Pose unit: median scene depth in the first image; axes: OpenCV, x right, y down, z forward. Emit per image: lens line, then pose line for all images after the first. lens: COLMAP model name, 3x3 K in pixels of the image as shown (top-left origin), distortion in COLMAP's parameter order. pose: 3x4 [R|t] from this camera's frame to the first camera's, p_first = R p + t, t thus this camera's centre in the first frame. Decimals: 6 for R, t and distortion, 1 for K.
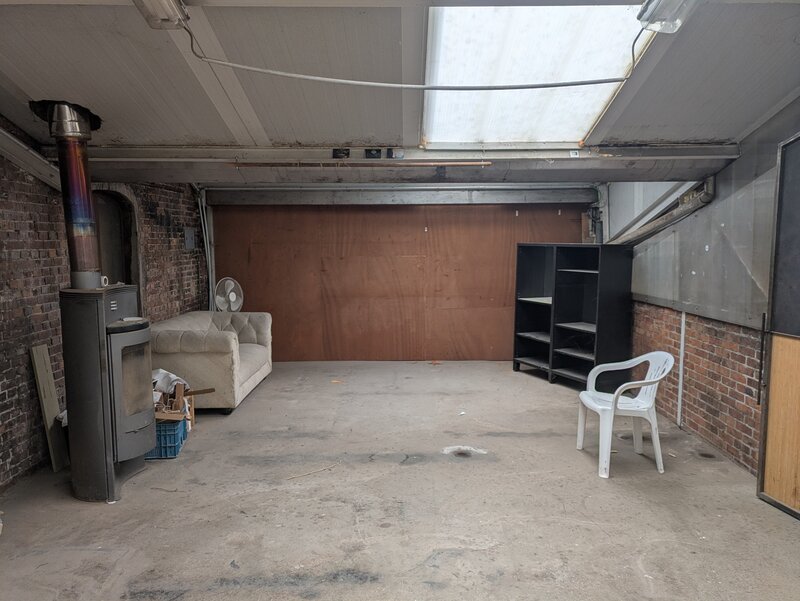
lens RADIAL K [[593.0, 0, 404.9], [0, 593.0, 308.1], [0, 0, 1]] dist [0.034291, -0.018526]
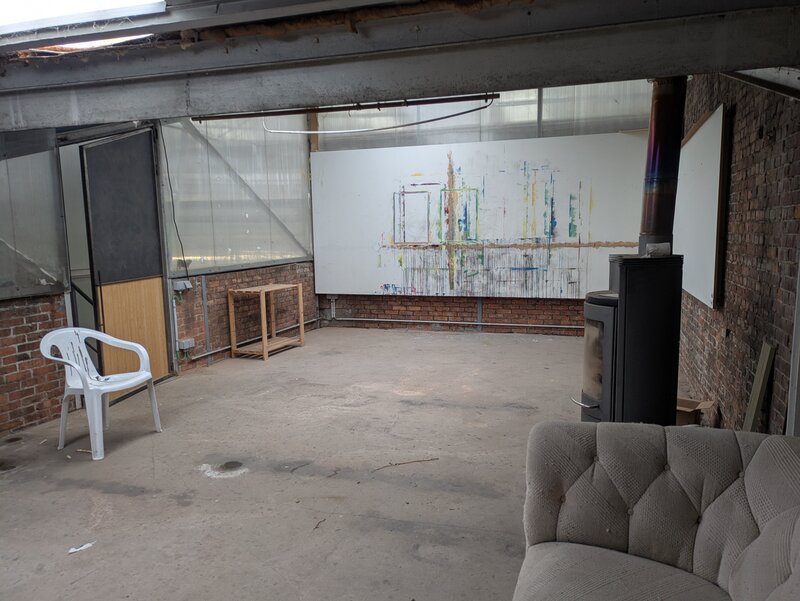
lens RADIAL K [[593.0, 0, 407.3], [0, 593.0, 307.2], [0, 0, 1]] dist [0.034291, -0.018526]
pose [[-0.948825, -0.025633, 0.314761, -0.427498], [0.050721, 0.971392, 0.232001, -0.165446], [-0.311704, 0.236094, -0.920381, 1.764190]]
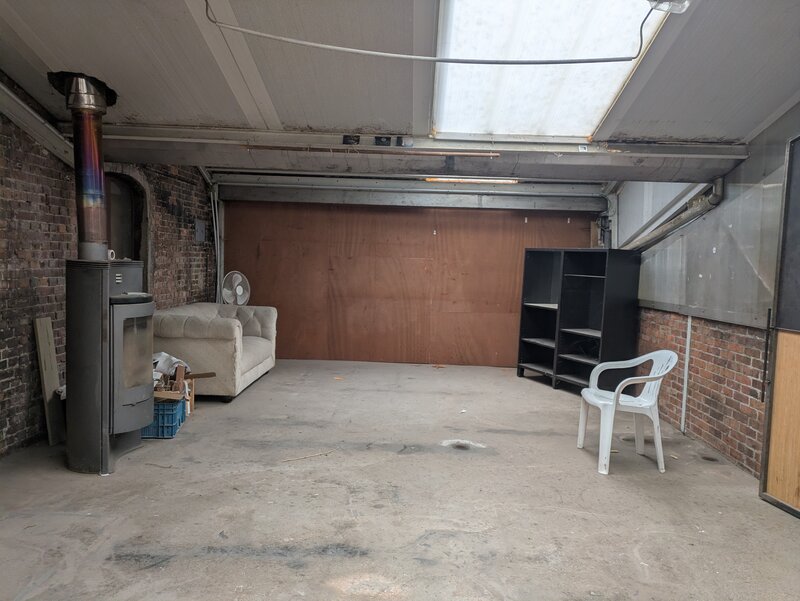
lens RADIAL K [[593.0, 0, 407.0], [0, 593.0, 303.4], [0, 0, 1]] dist [0.034291, -0.018526]
pose [[0.999147, 0.039324, -0.012590, 0.010733], [-0.039790, 0.998440, -0.039177, 0.053266], [0.011030, 0.039645, 0.999153, 0.002457]]
